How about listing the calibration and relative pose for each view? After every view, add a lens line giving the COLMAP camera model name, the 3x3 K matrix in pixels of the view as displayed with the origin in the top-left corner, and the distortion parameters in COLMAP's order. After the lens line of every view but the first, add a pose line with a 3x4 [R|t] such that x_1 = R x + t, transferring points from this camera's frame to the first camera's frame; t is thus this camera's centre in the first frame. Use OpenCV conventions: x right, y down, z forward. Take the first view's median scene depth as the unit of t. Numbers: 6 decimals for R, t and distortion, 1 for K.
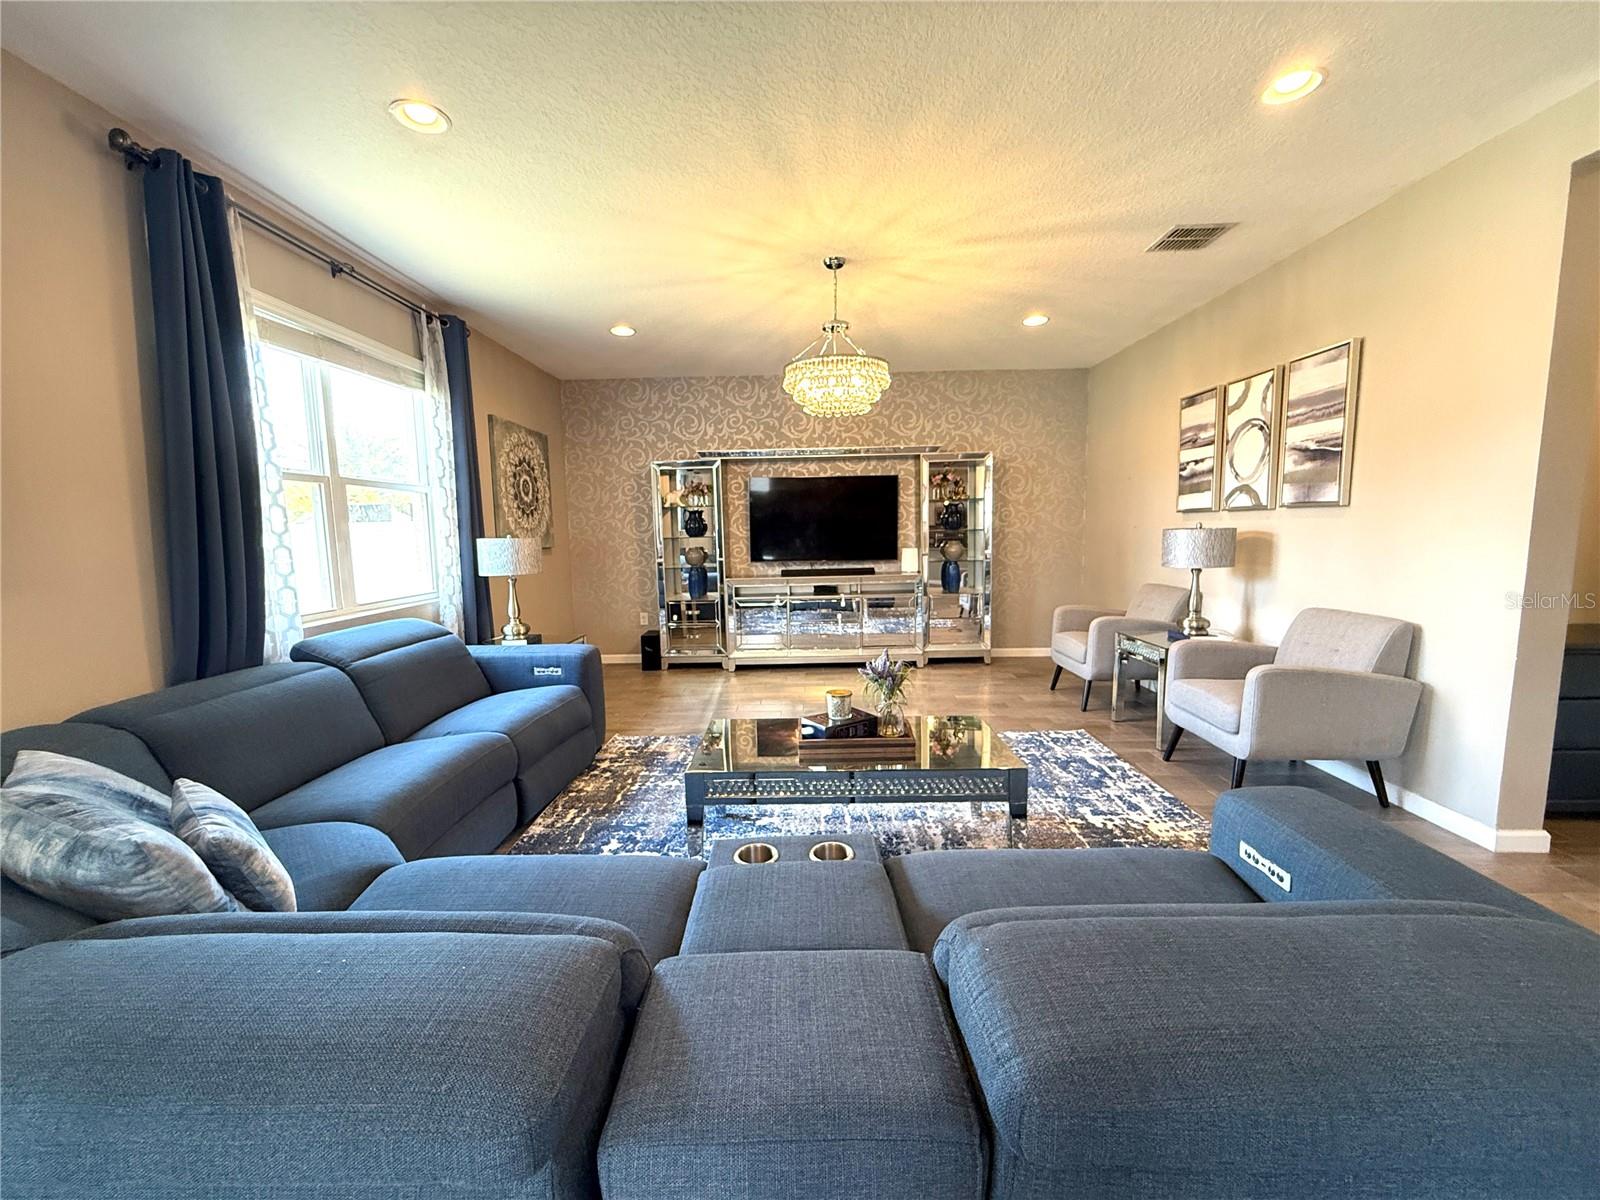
lens RADIAL K [[651.7, 0, 786.7], [0, 651.7, 595.7], [0, 0, 1]] dist [0.000198, -0.000001]
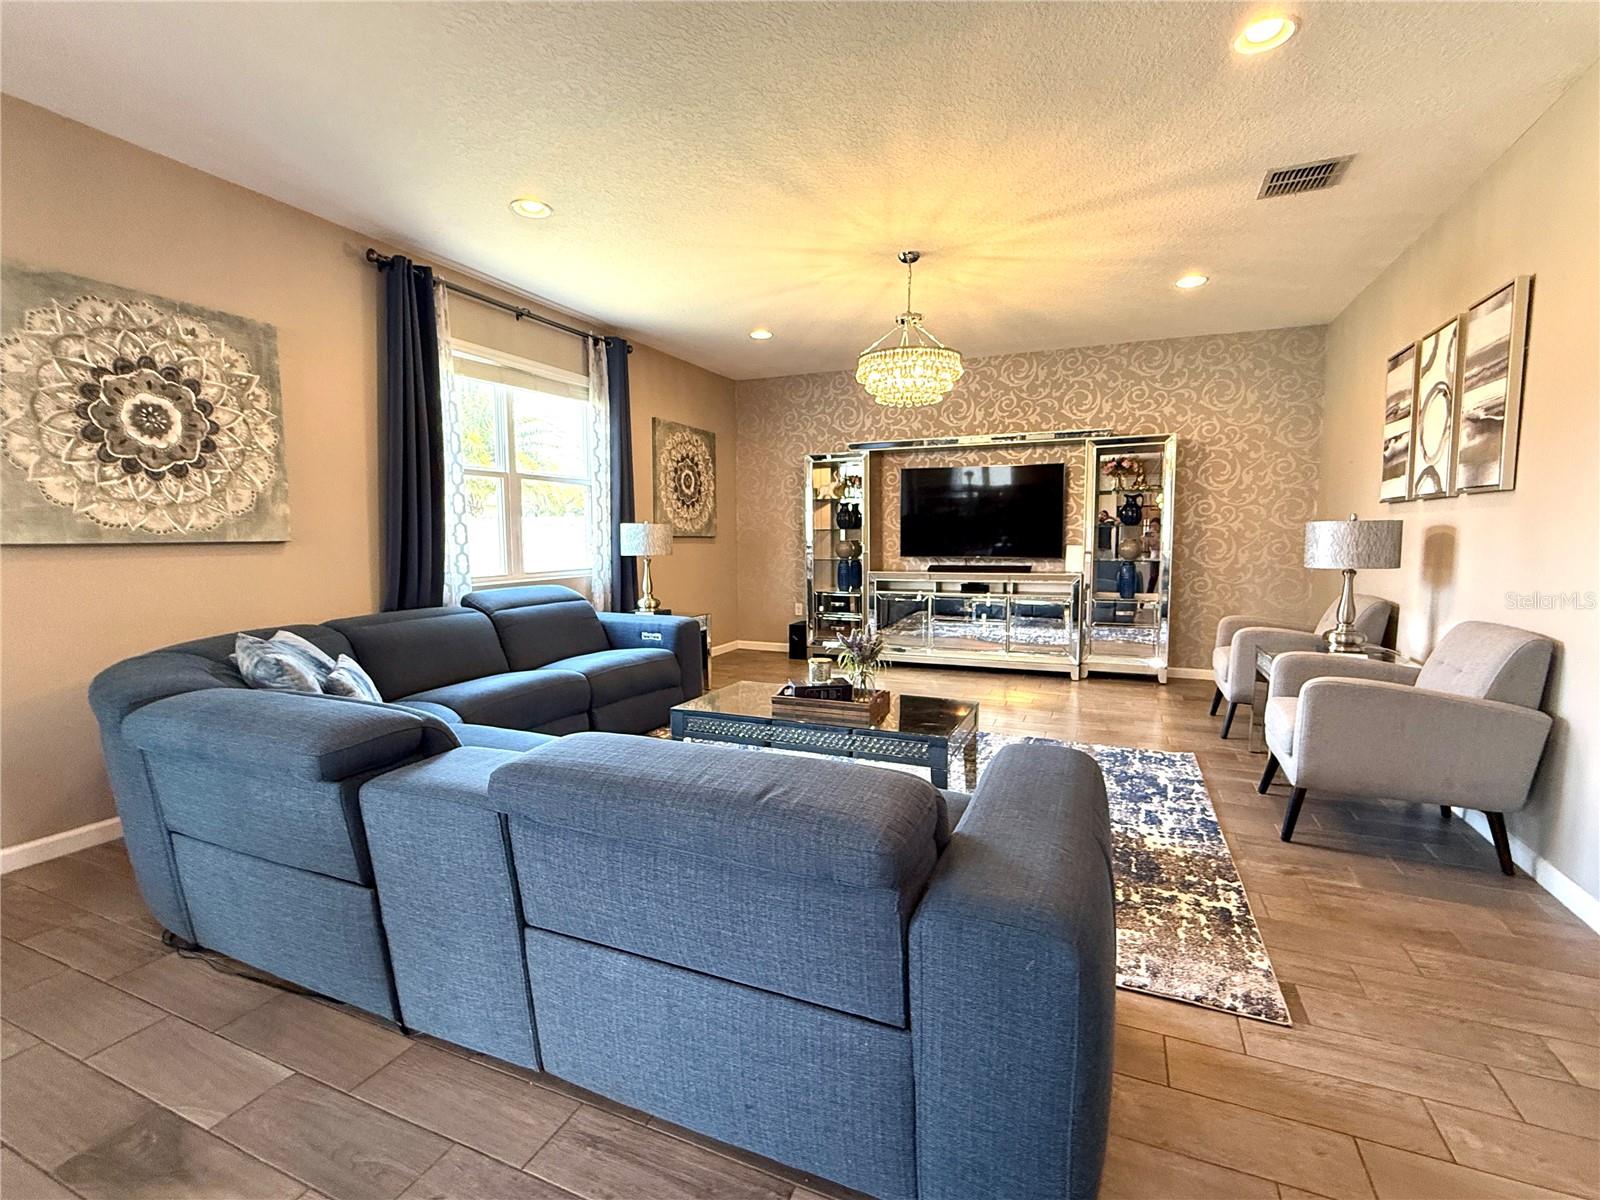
lens RADIAL K [[760.4, 0, 803.5], [0, 760.4, 597.3], [0, 0, 1]] dist [0.001106, -0.000701]
pose [[0.919610, 0.048869, -0.389780, 0.393086], [-0.055753, 0.998424, -0.006360, 0.037632], [0.388855, 0.027580, 0.920886, -0.142357]]
